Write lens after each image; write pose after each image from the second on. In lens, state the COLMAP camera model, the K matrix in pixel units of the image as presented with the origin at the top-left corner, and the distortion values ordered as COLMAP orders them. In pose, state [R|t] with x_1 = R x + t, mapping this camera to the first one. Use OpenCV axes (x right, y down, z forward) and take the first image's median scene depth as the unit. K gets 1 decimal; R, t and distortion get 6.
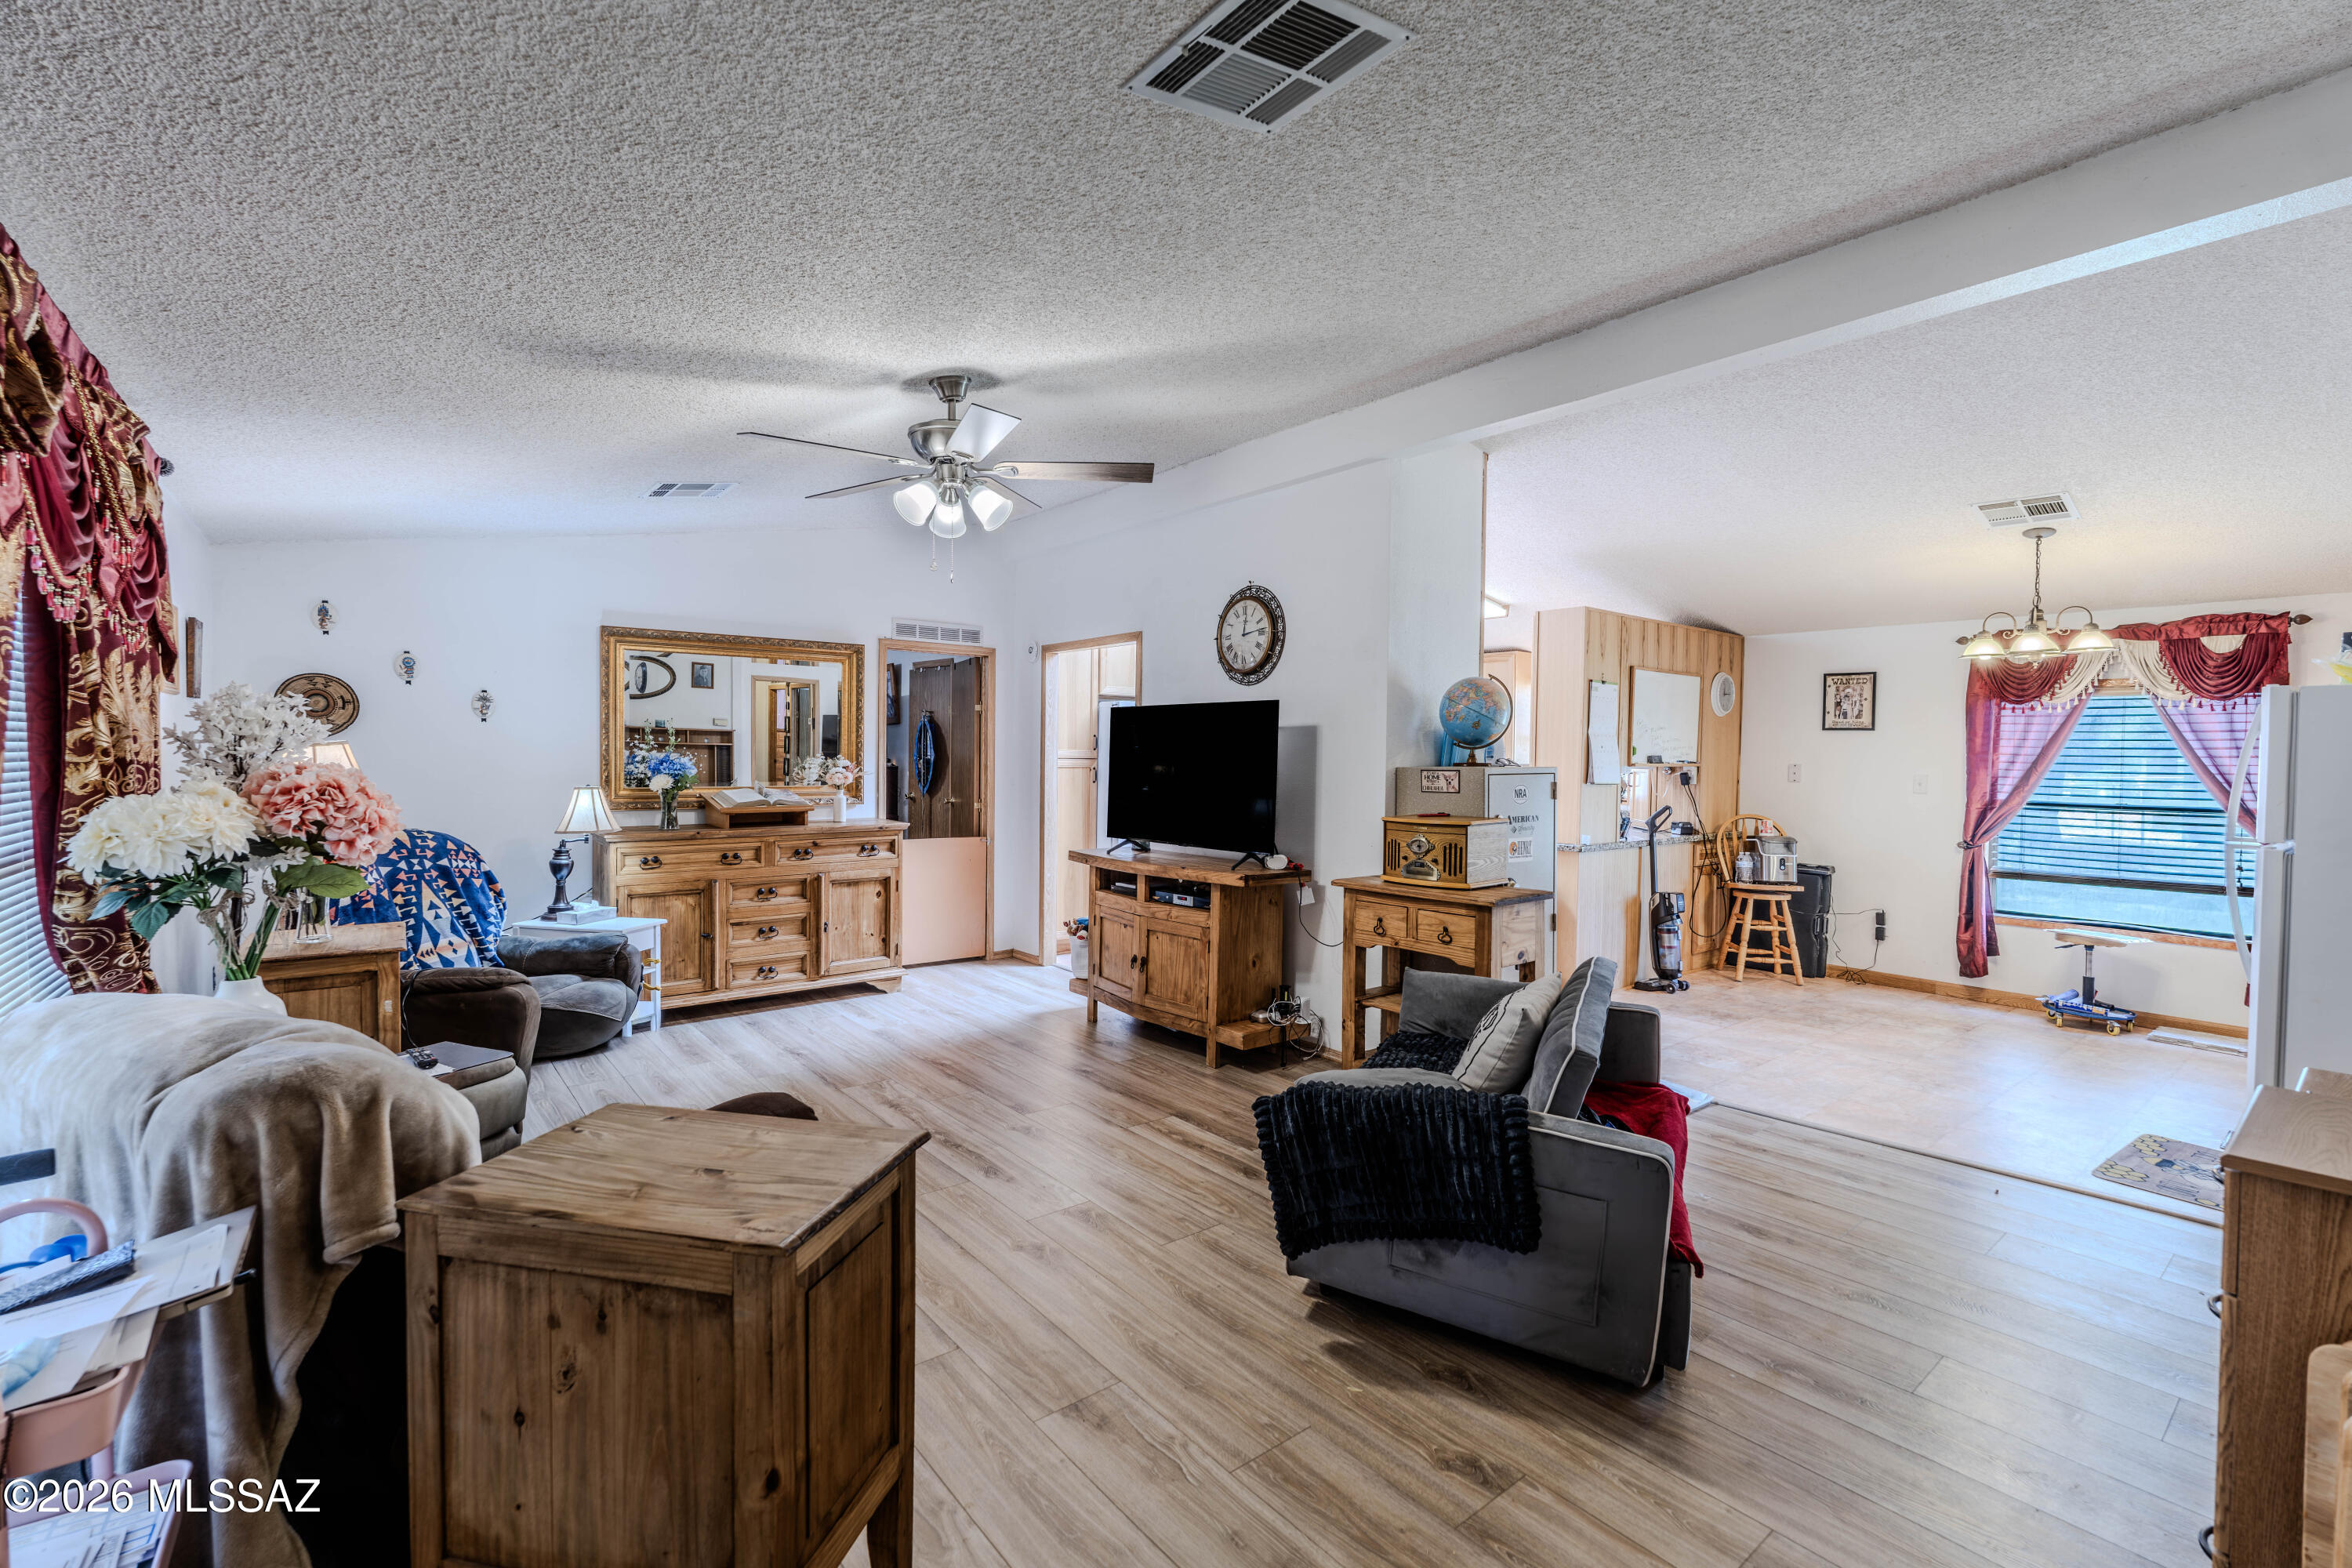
lens RADIAL K [[1021.6, 0, 1173.4], [0, 1021.6, 777.7], [0, 0, 1]] dist [-0.008119, 0.001340]
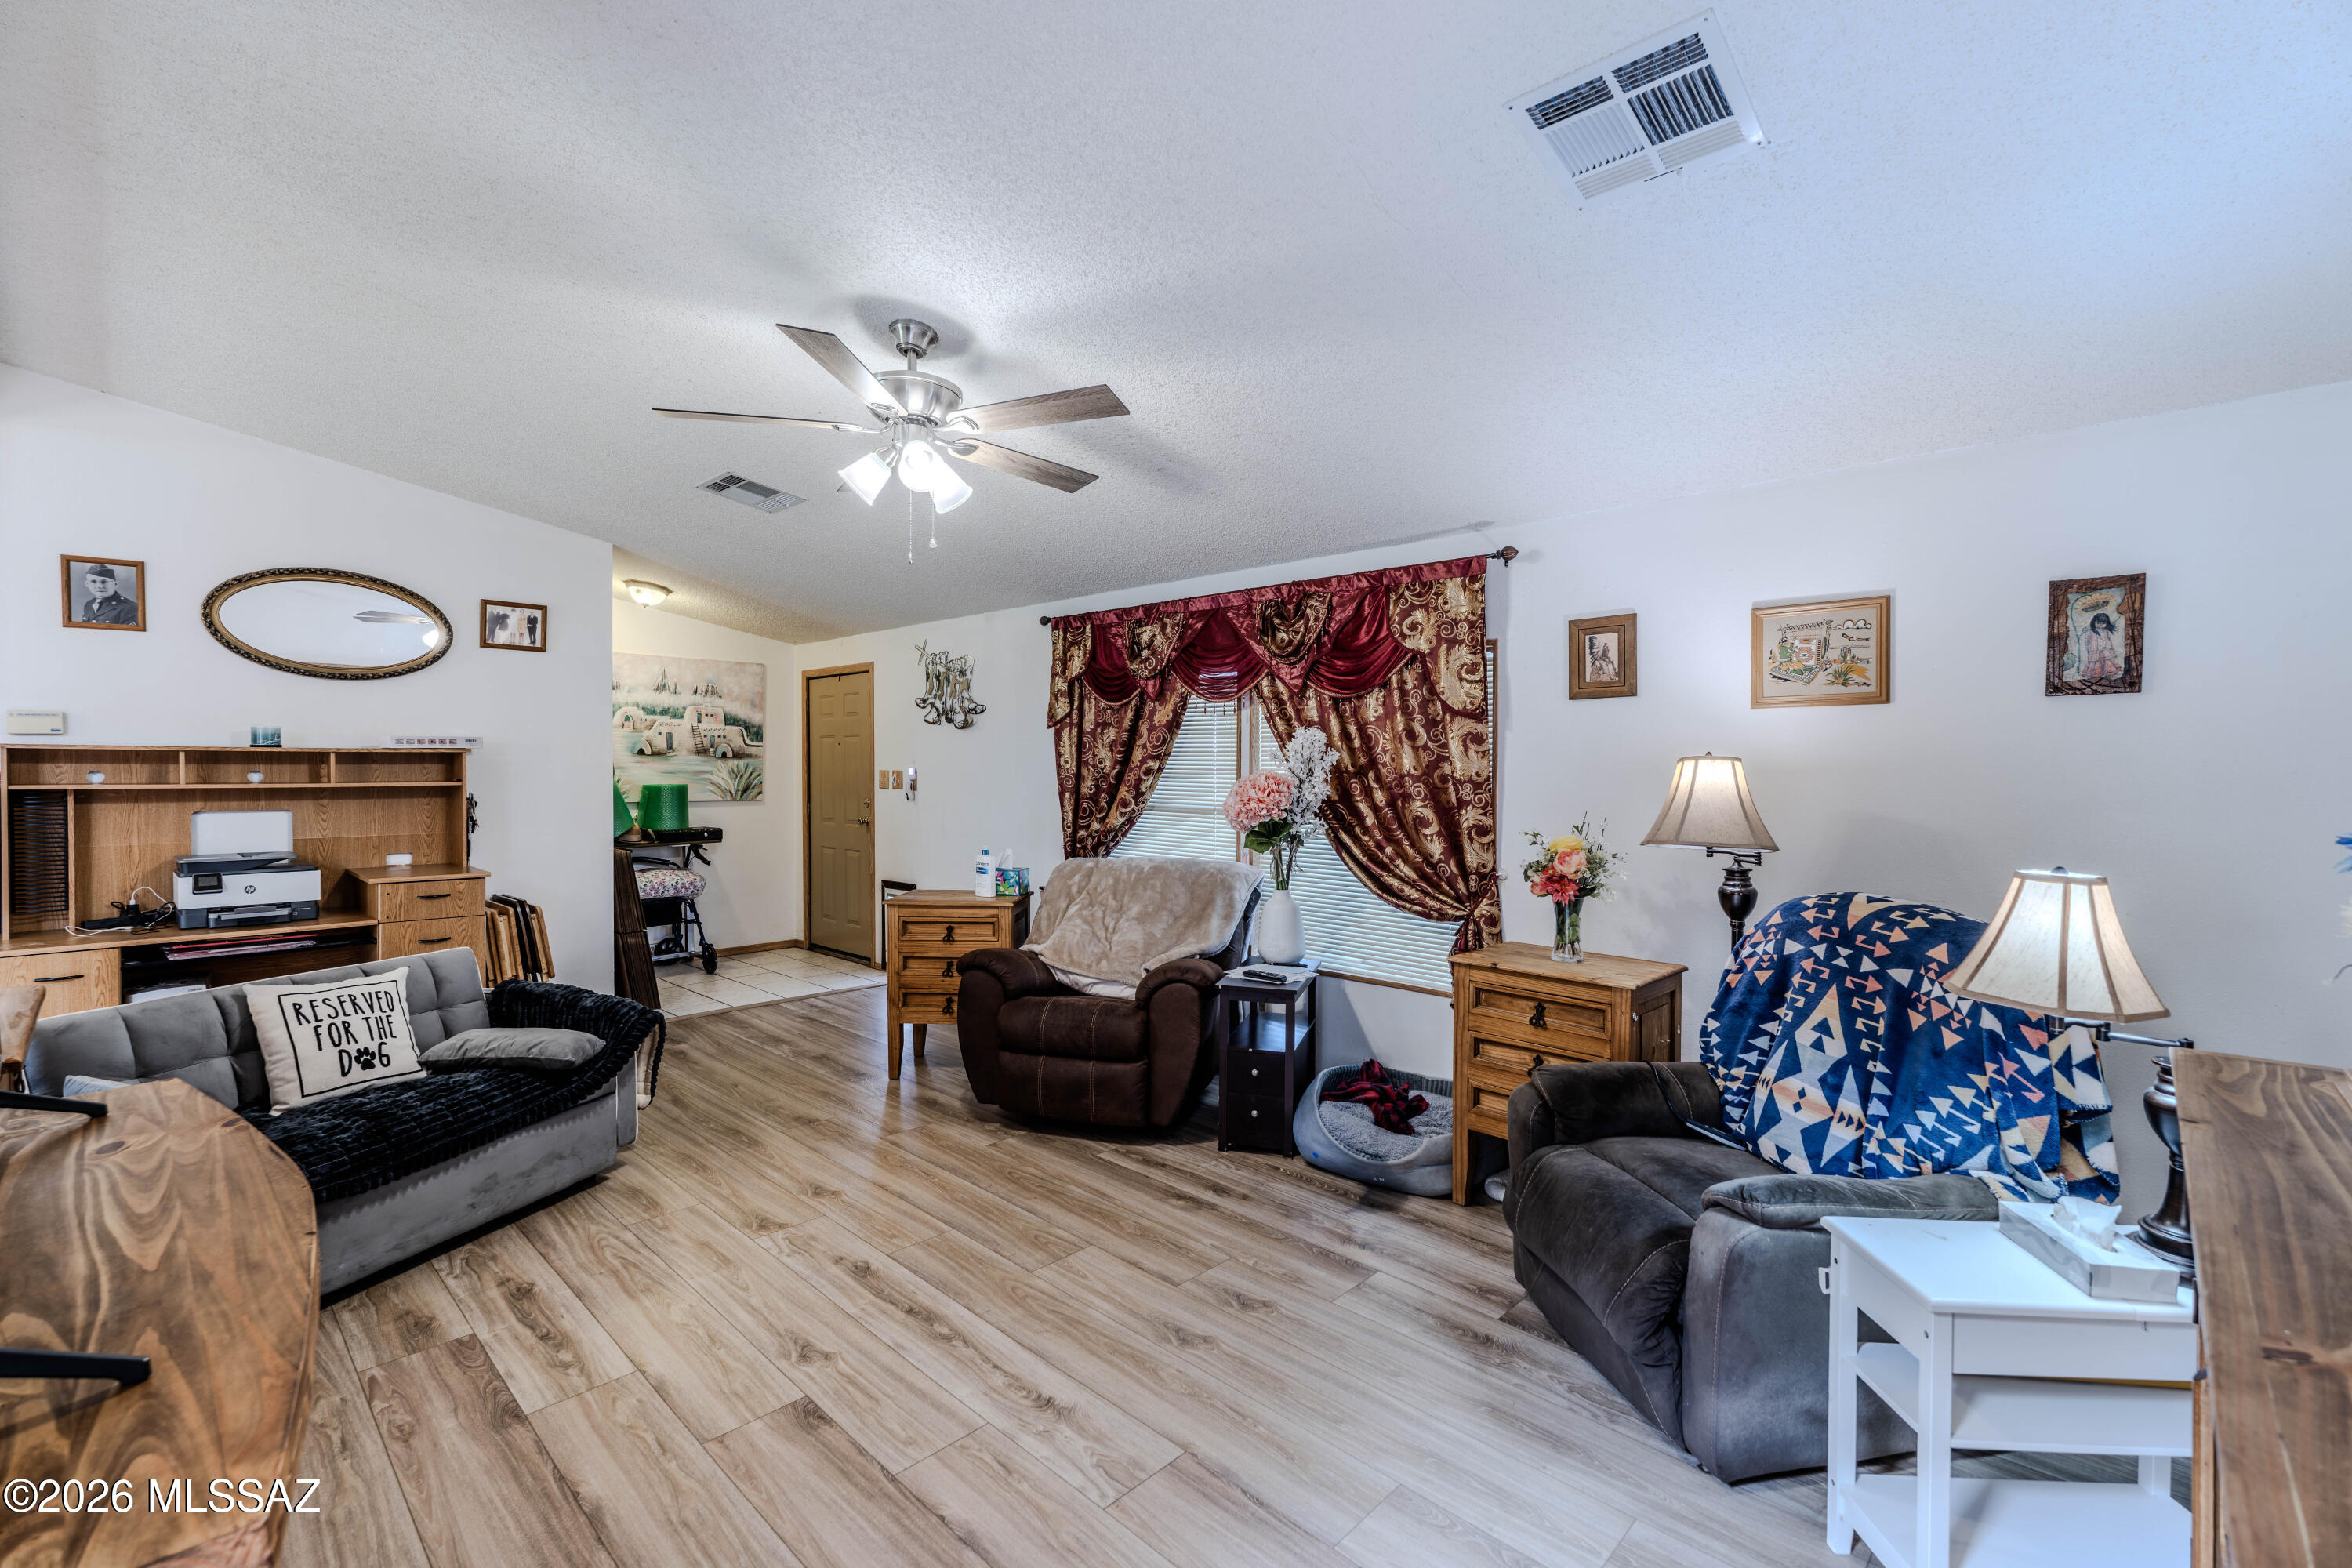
lens RADIAL K [[1021.6, 0, 1170.6], [0, 1021.6, 782.4], [0, 0, 1]] dist [-0.008119, 0.001340]
pose [[-0.991946, -0.011422, -0.126146, -0.208053], [-0.016841, 0.998977, 0.041973, -0.029166], [0.125537, 0.043760, -0.991123, 1.197911]]
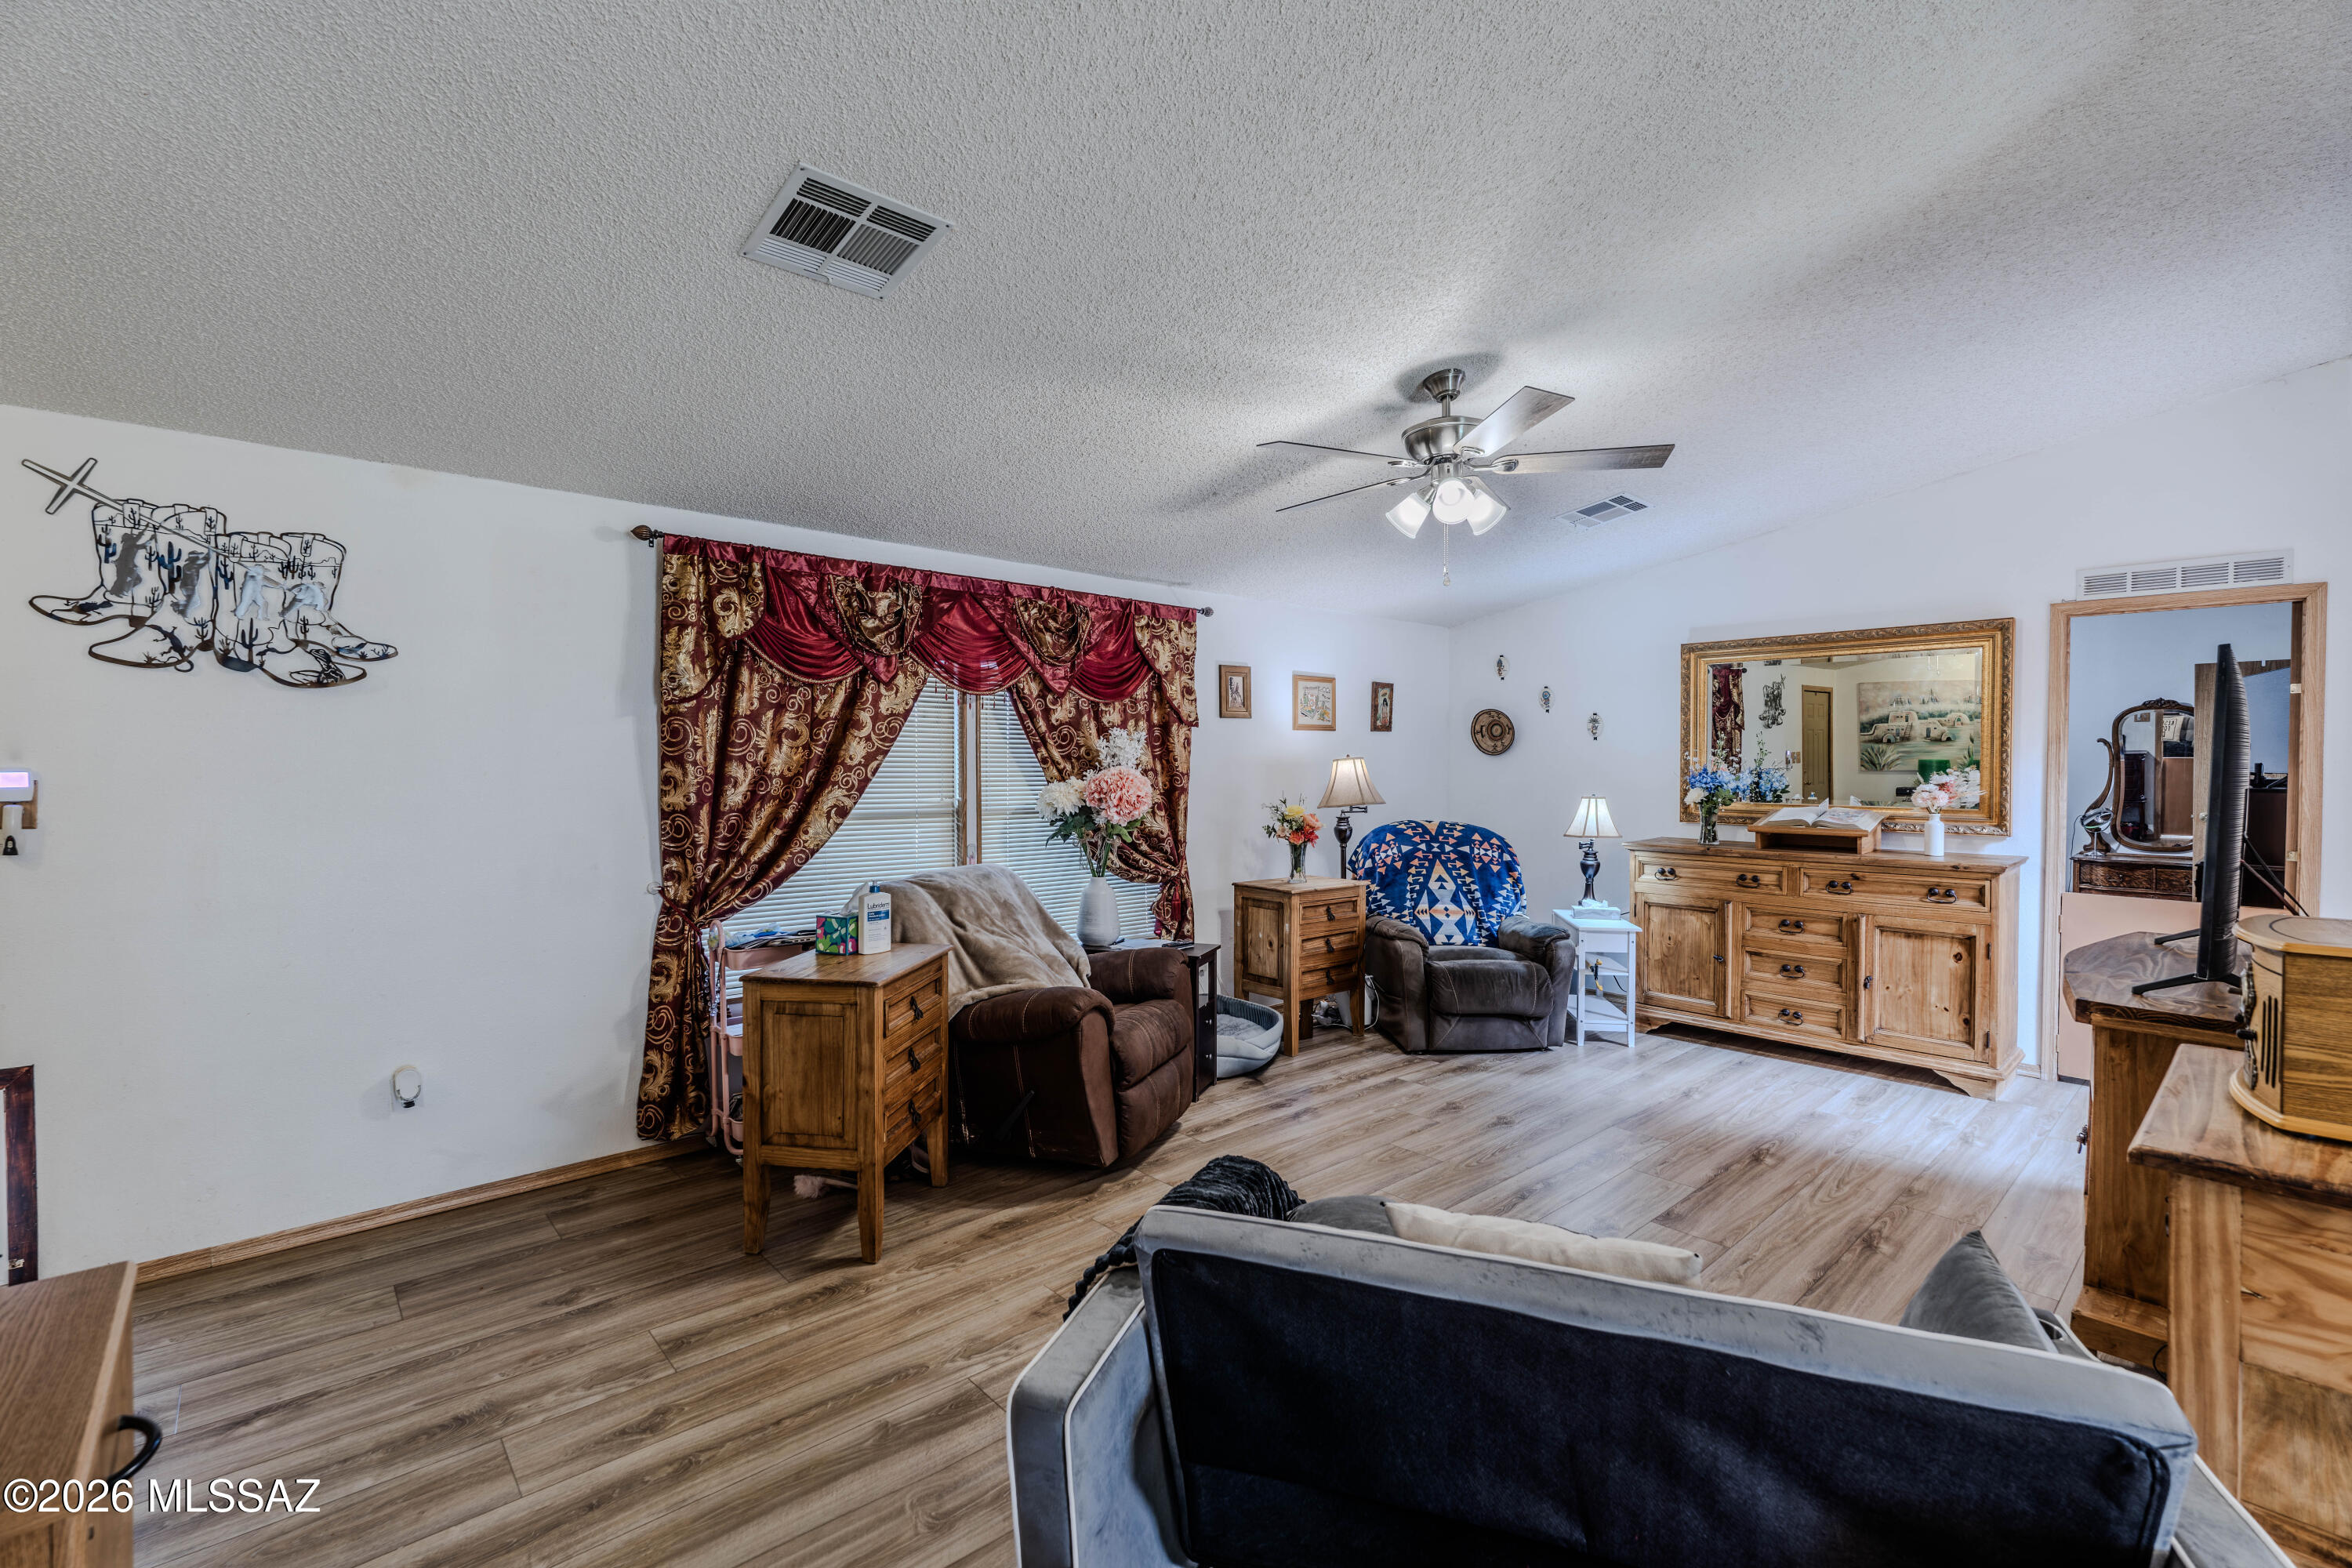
lens RADIAL K [[1021.6, 0, 1173.3], [0, 1021.6, 780.5], [0, 0, 1]] dist [-0.008119, 0.001340]
pose [[0.054571, 0.008474, -0.998474, 0.466449], [-0.027957, 0.999585, 0.006955, -0.003080], [0.998118, 0.027534, 0.054785, 0.442565]]
